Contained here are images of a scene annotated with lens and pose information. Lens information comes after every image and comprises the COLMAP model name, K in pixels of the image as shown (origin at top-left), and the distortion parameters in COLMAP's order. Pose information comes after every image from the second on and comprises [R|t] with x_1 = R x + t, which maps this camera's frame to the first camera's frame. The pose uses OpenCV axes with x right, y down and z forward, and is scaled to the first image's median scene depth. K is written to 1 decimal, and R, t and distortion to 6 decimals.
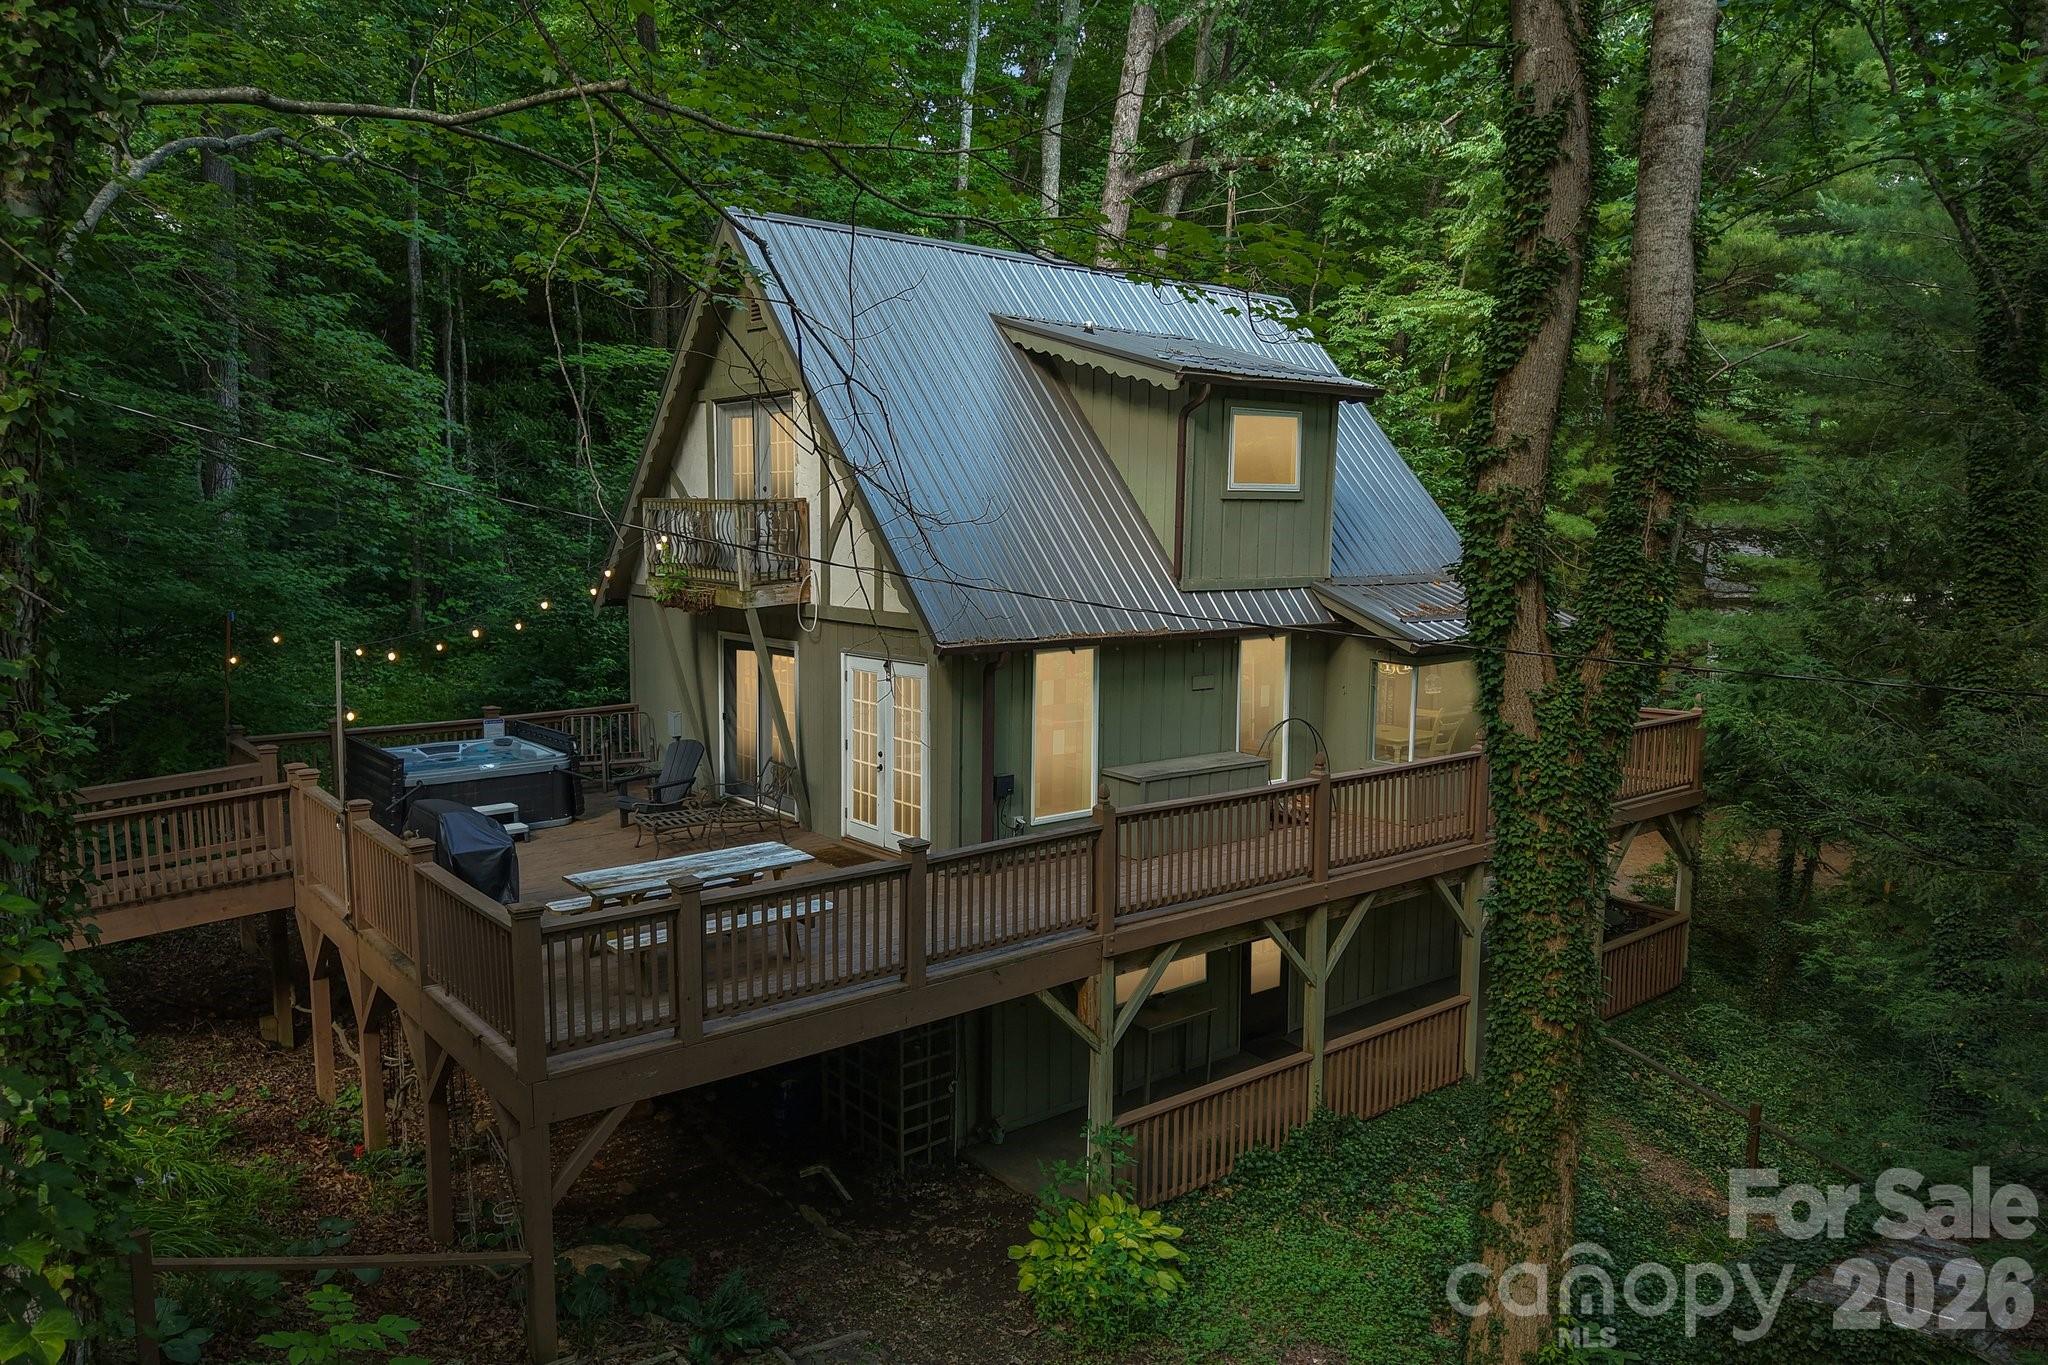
lens RADIAL K [[1404.9, 0, 1026.2], [0, 1404.9, 680.4], [0, 0, 1]] dist [0.025485, -0.011348]
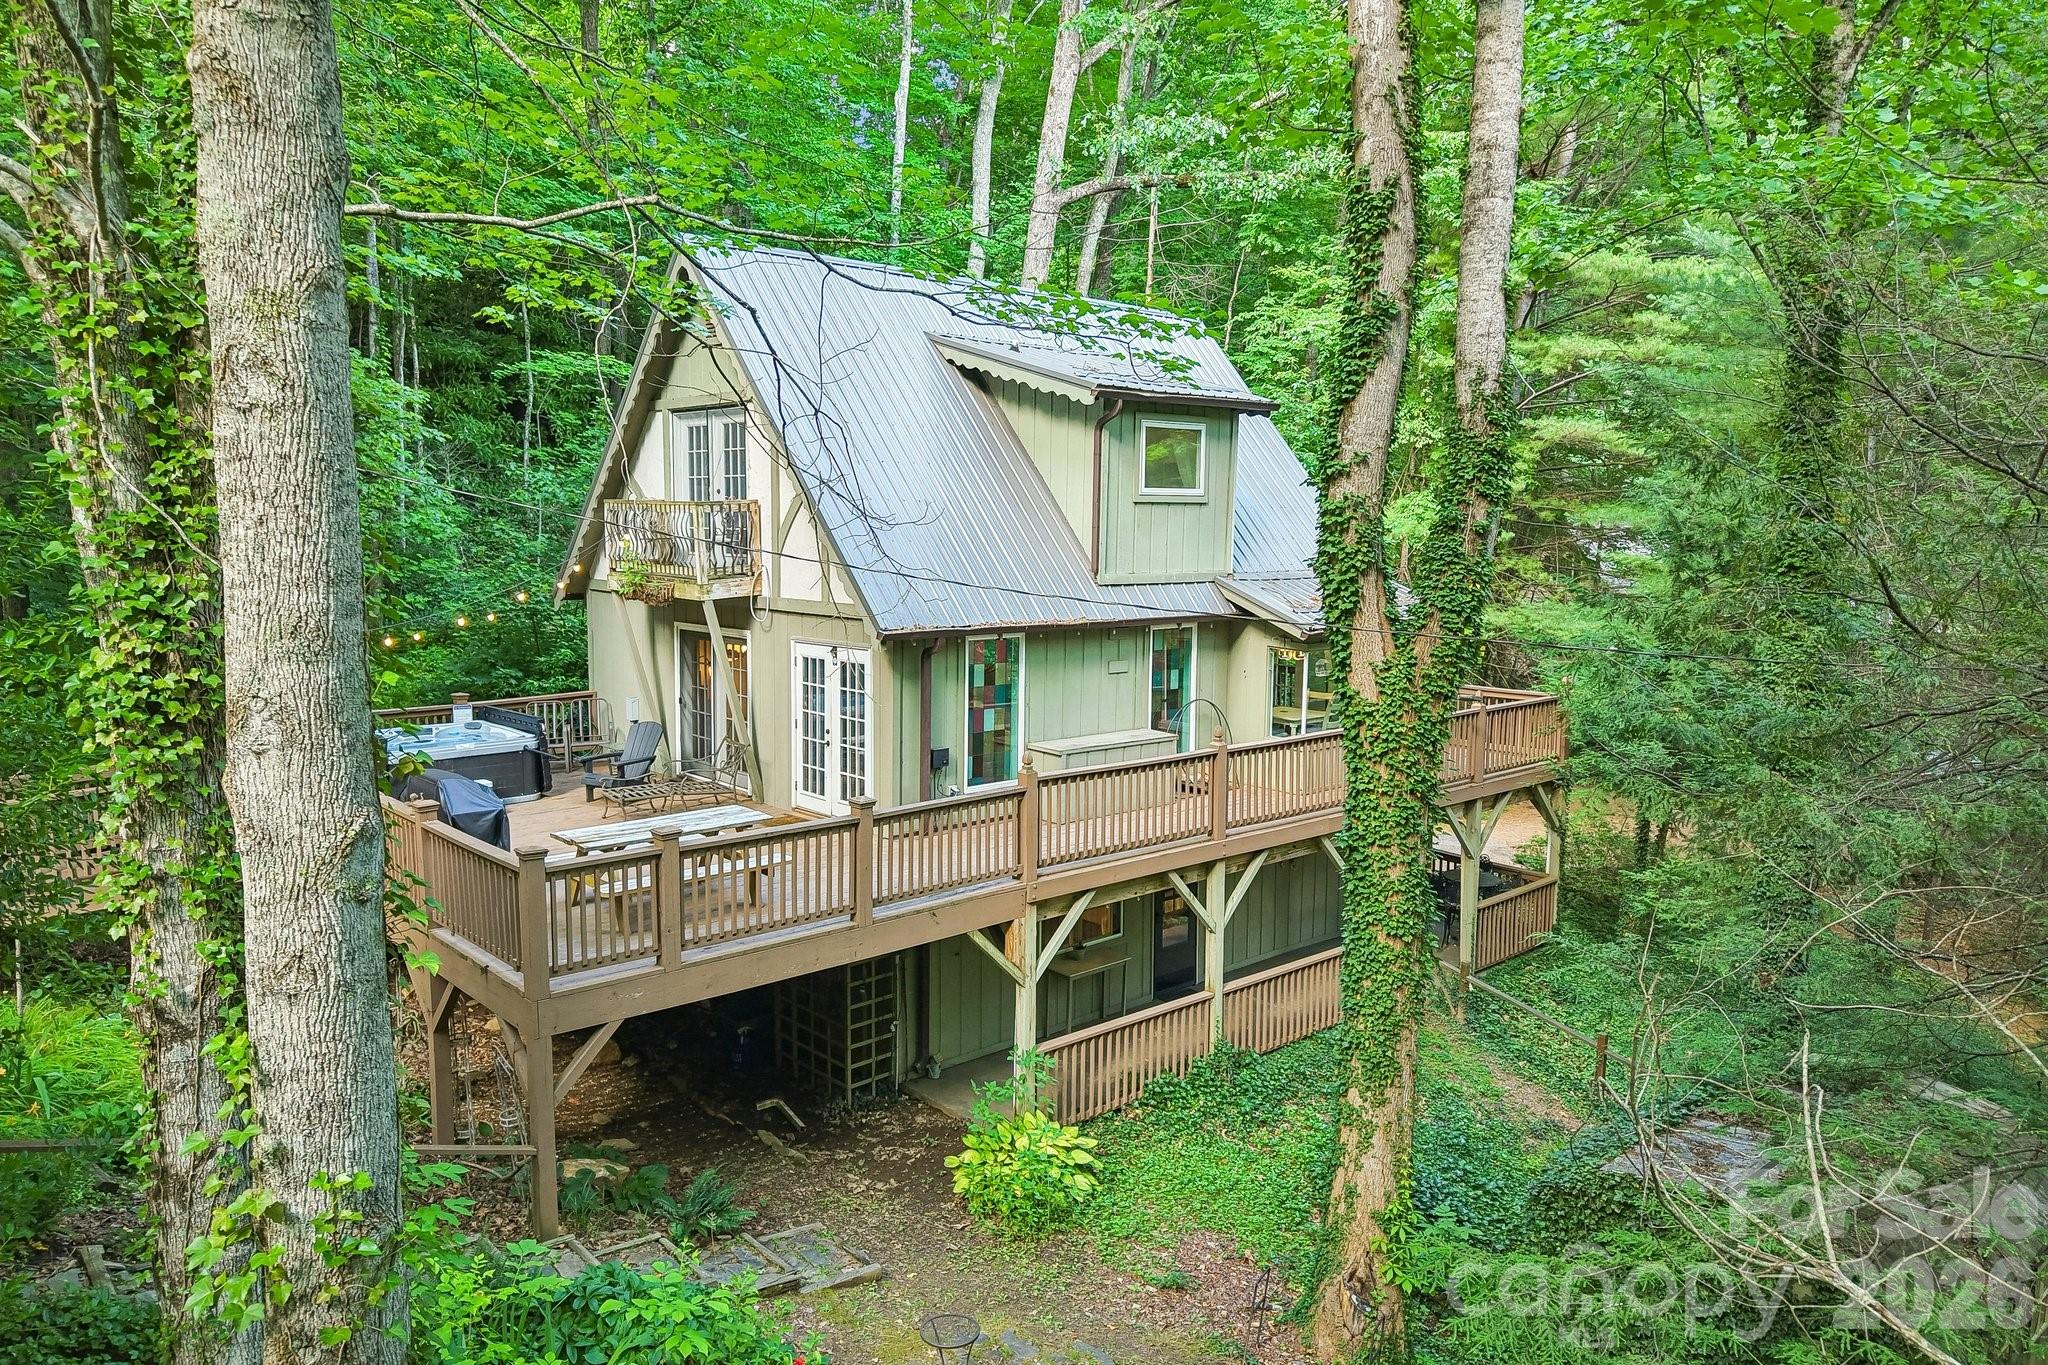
lens RADIAL K [[1404.9, 0, 1025.2], [0, 1404.9, 681.0], [0, 0, 1]] dist [0.025485, -0.011348]
pose [[0.998932, -0.004216, 0.046017, 0.001440], [0.004175, 0.999991, 0.000979, 0.013448], [-0.046020, -0.000786, 0.998940, -0.125811]]
